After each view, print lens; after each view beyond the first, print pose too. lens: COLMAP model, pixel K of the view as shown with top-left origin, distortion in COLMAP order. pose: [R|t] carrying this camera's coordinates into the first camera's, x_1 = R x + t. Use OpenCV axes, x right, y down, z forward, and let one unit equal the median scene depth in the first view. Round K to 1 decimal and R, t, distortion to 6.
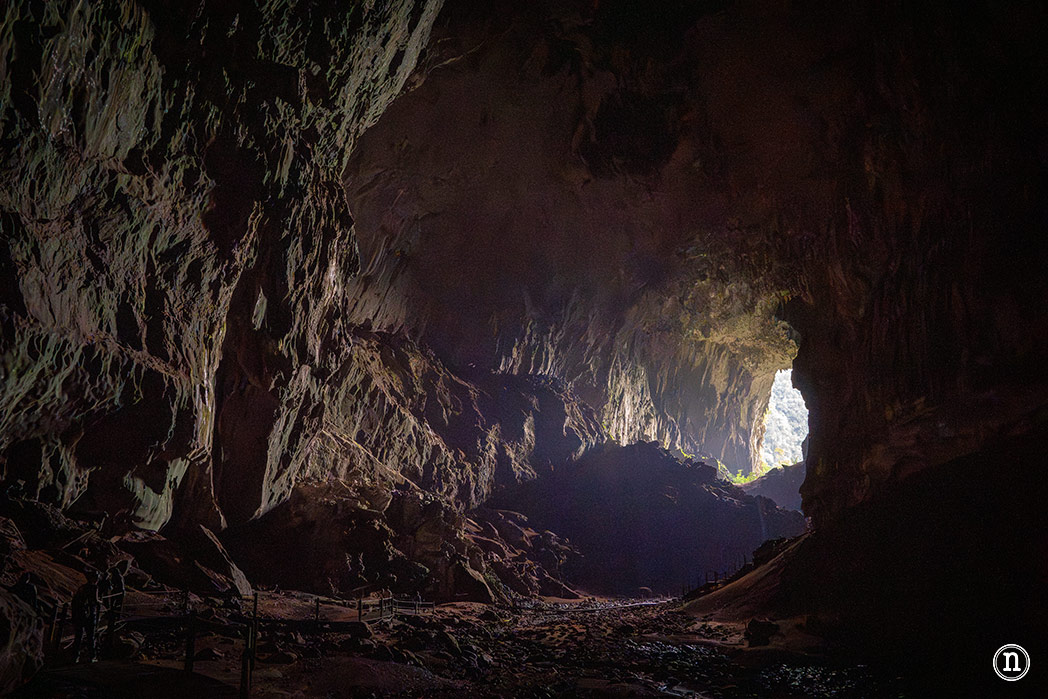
lens RADIAL K [[810.9, 0, 524.0], [0, 810.9, 349.5], [0, 0, 1]] dist [0.021407, 0.001432]
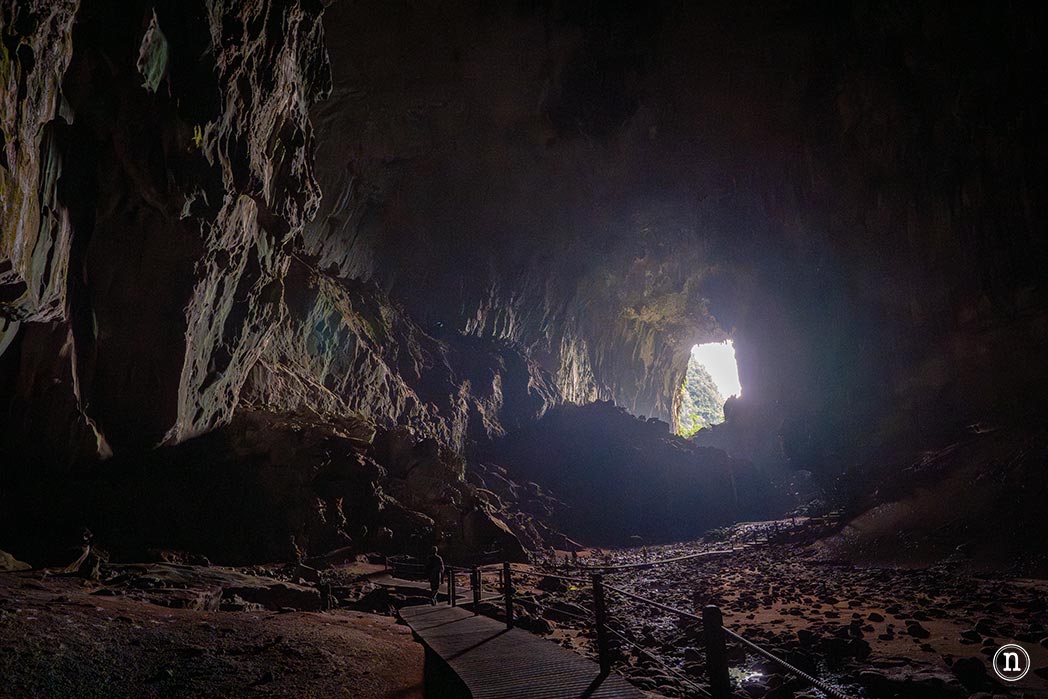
lens RADIAL K [[662.9, 0, 525.5], [0, 662.9, 343.4], [0, 0, 1]] dist [-0.023650, 0.036170]
pose [[0.995021, -0.015467, 0.098460, -0.047088], [0.016332, 0.999835, -0.007984, 0.061145], [-0.098320, 0.009552, 0.995109, 0.207016]]
